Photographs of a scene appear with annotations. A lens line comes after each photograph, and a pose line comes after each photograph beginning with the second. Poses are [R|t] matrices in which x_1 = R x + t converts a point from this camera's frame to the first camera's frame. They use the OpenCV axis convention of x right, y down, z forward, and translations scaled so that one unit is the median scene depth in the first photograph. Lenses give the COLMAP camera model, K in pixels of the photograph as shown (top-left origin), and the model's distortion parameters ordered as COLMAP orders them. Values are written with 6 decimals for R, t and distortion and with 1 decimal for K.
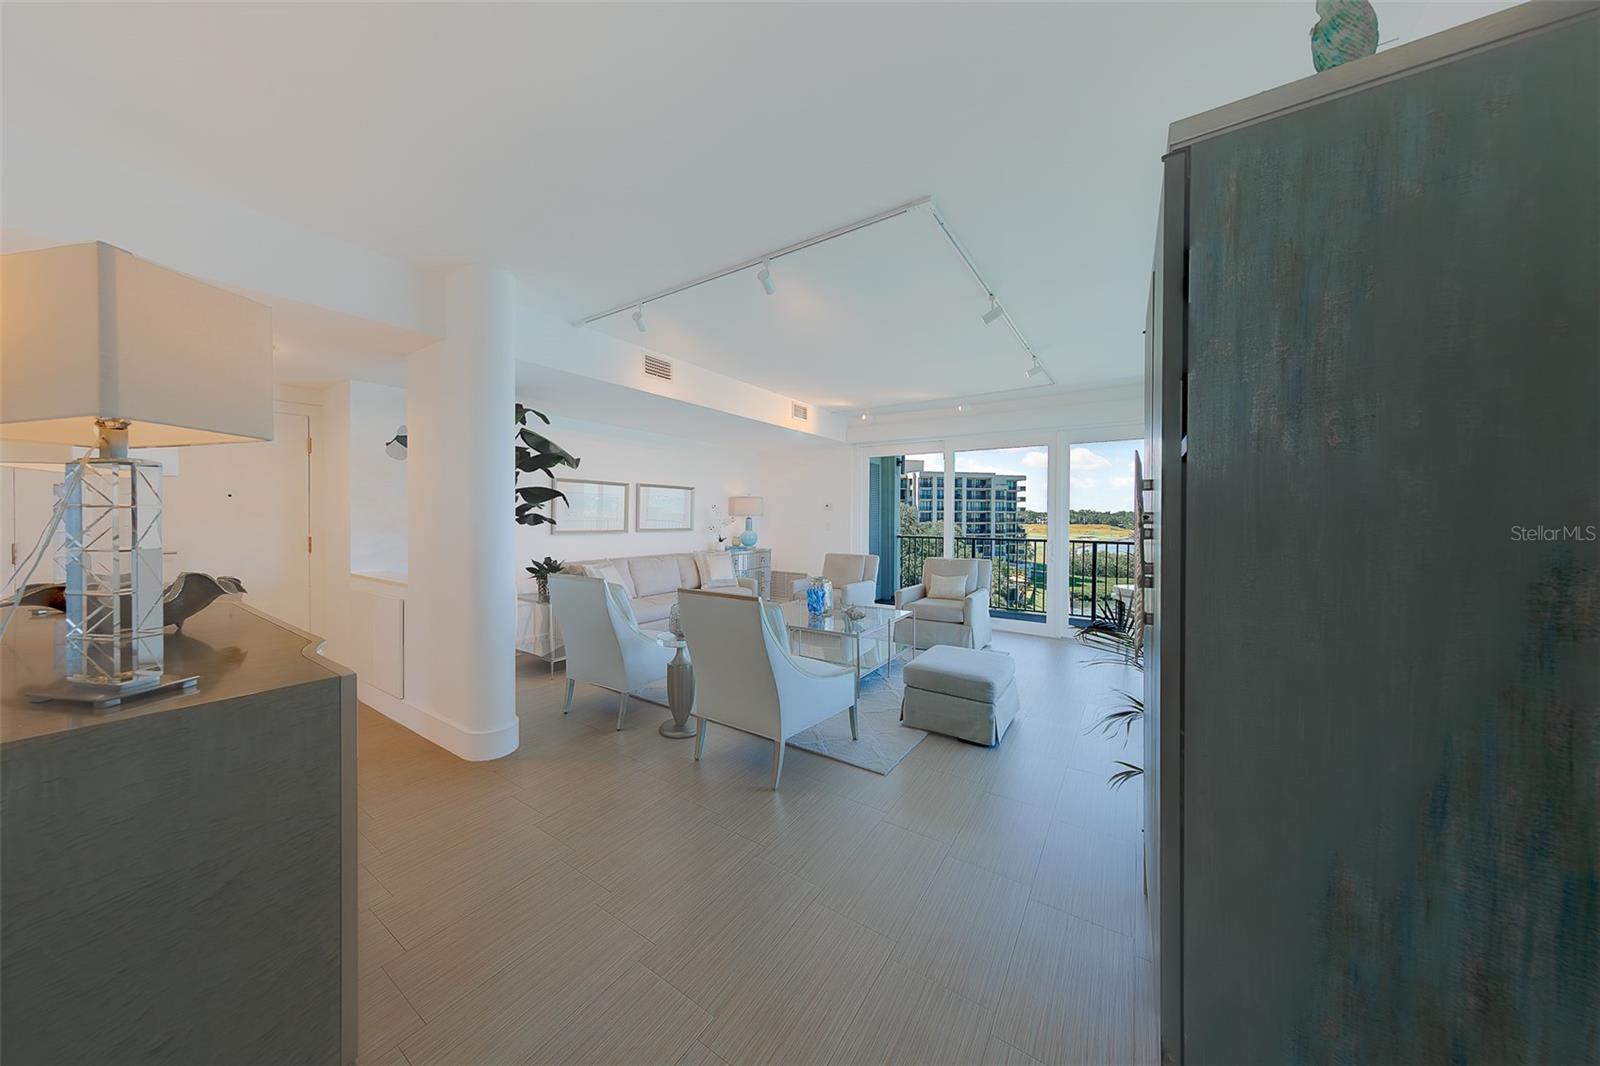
lens RADIAL K [[514.5, 0, 732.0], [0, 514.5, 526.8], [0, 0, 1]] dist [0.003535, -0.000536]
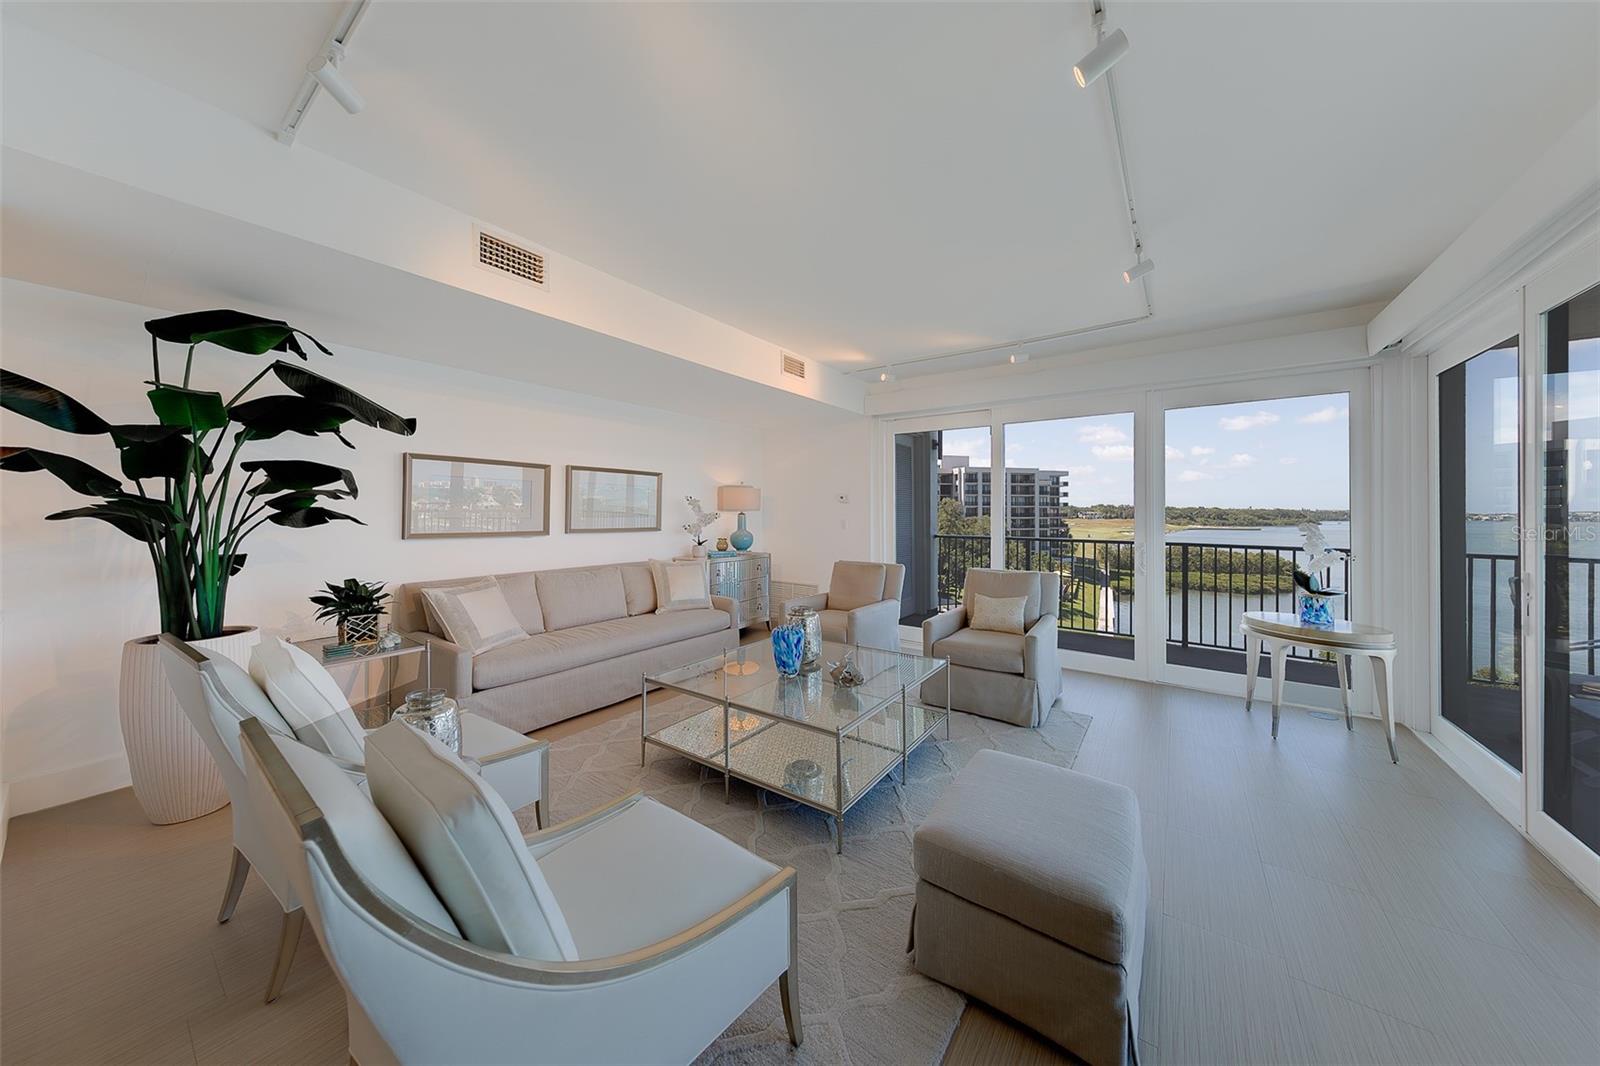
lens RADIAL K [[514.5, 0, 801.3], [0, 514.5, 508.9], [0, 0, 1]] dist [0.003535, -0.000536]
pose [[0.999176, -0.001081, 0.040561, 0.108551], [0.002115, 0.999673, -0.025467, -0.005112], [-0.040520, 0.025532, 0.998852, 0.270943]]
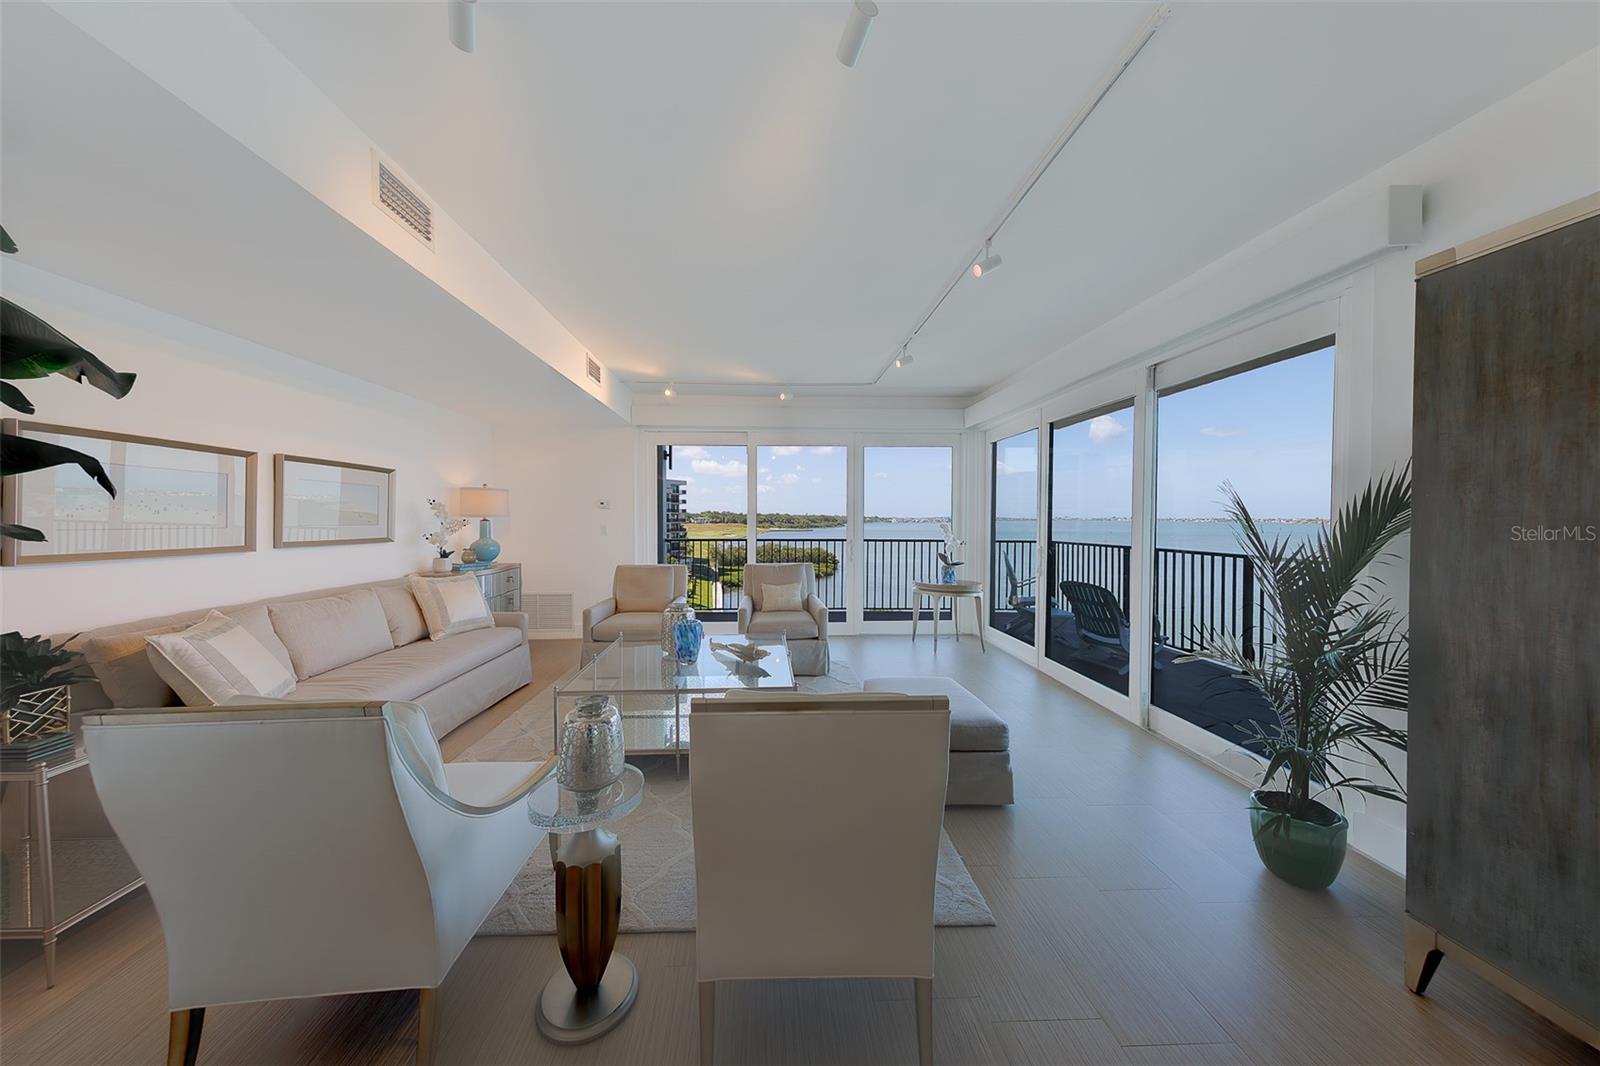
lens RADIAL K [[514.5, 0, 775.4], [0, 514.5, 524.7], [0, 0, 1]] dist [0.003535, -0.000536]
pose [[0.767196, -0.012730, 0.641287, -0.124035], [0.016418, 0.999865, 0.000206, -0.004979], [-0.641203, 0.010370, 0.767301, 0.275063]]
